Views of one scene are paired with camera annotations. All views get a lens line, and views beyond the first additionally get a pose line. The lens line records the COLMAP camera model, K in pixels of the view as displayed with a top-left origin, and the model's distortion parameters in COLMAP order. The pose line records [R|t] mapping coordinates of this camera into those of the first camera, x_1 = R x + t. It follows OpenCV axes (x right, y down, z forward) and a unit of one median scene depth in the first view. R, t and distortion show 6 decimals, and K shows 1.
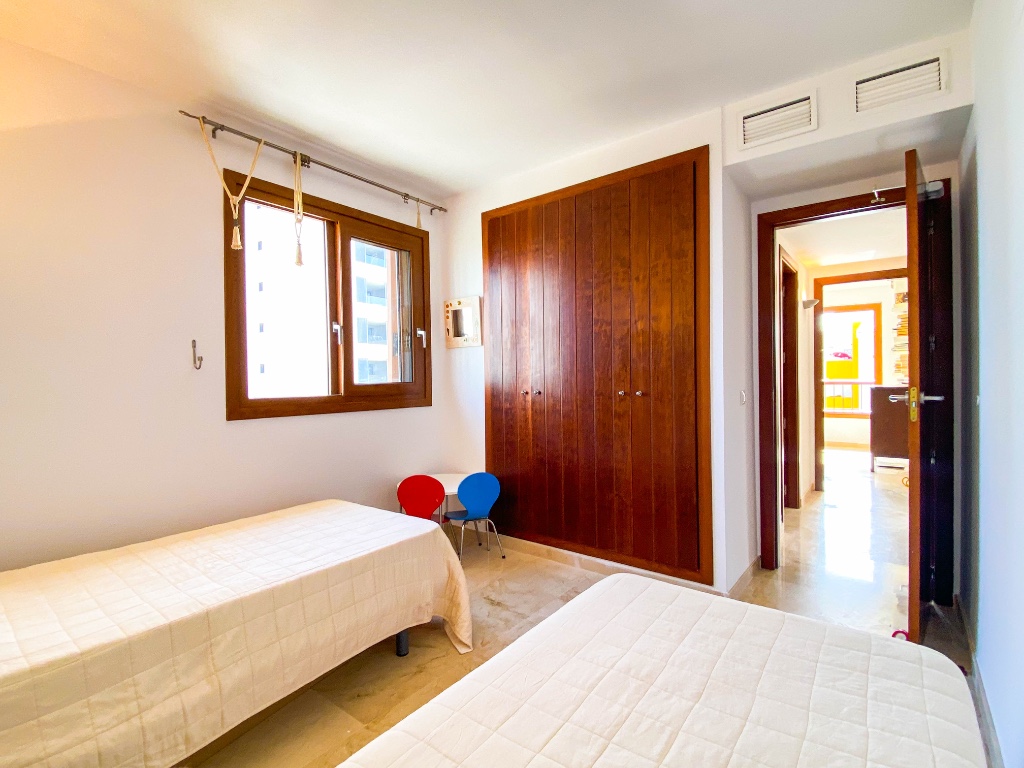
lens RADIAL K [[485.8, 0, 515.4], [0, 485.8, 385.0], [0, 0, 1]] dist [0.028192, -0.032303]
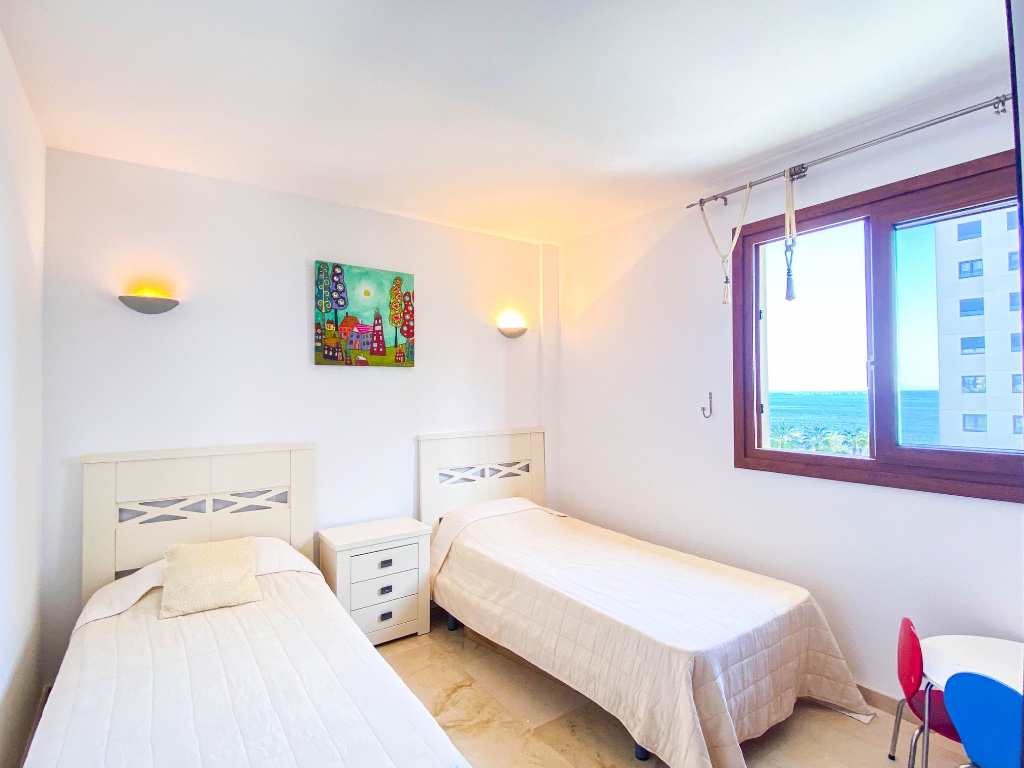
lens RADIAL K [[508.8, 0, 512.0], [0, 508.8, 384.0], [0, 0, 1]] dist [-0.000660, -0.000324]
pose [[-0.314321, 0.007093, -0.949290, 0.597307], [0.001139, 0.999974, 0.007094, -0.113932], [0.949316, 0.001149, -0.314321, 0.885174]]
